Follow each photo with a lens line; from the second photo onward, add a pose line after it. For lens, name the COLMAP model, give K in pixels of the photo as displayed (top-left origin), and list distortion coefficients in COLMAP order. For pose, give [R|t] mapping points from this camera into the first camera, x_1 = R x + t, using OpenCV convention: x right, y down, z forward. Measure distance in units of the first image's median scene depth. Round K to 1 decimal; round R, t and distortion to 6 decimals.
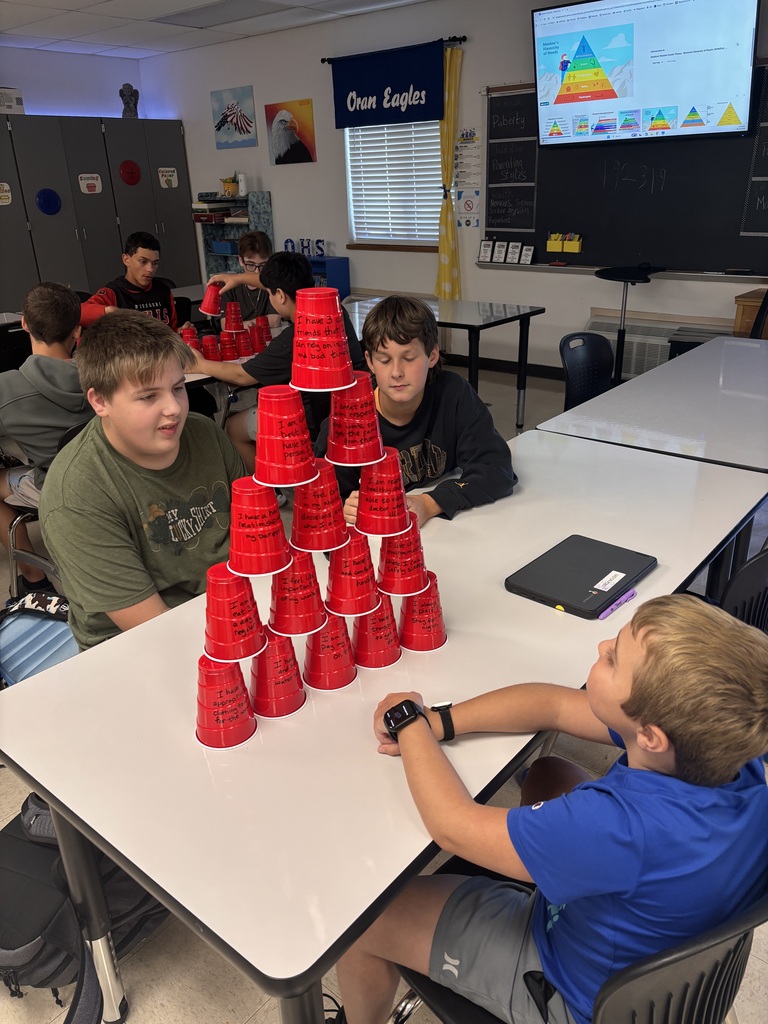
lens RADIAL K [[759.1, 0, 393.9], [0, 759.1, 516.5], [0, 0, 1]] dist [0.006666, 0.000395]
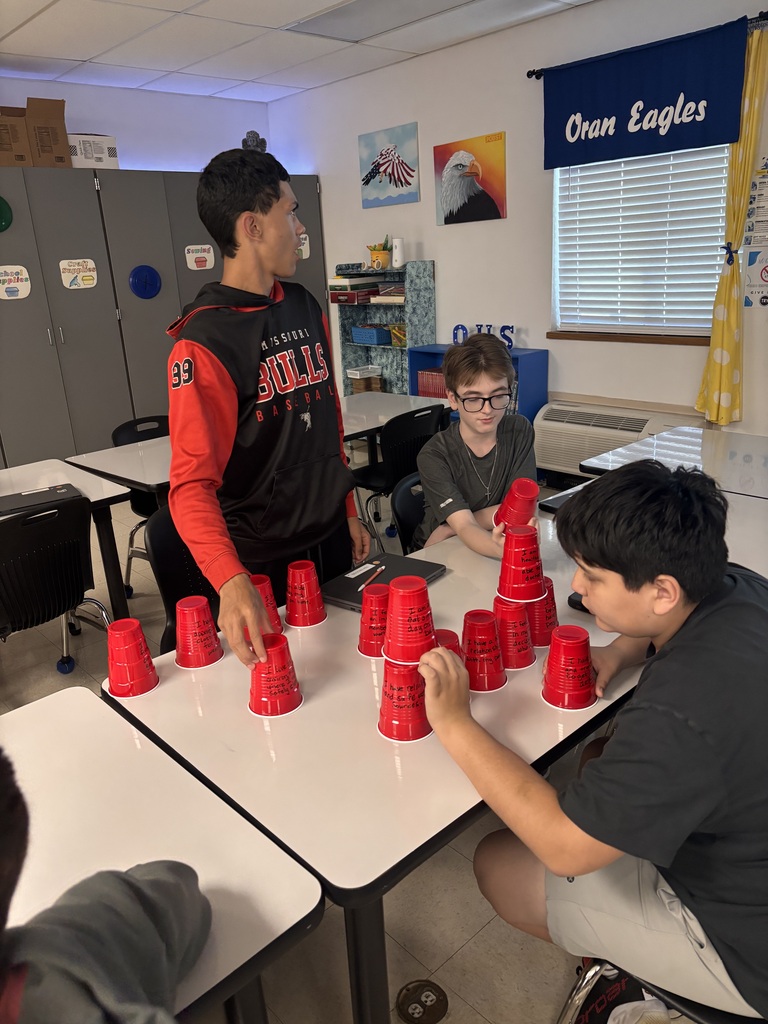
lens RADIAL K [[759.1, 0, 376.5], [0, 759.1, 509.7], [0, 0, 1]] dist [0.006666, 0.000395]
pose [[0.988671, 0.023452, -0.148254, -0.112704], [-0.036262, 0.995781, -0.084297, -0.137182], [0.145652, 0.088718, 0.985350, 0.320022]]
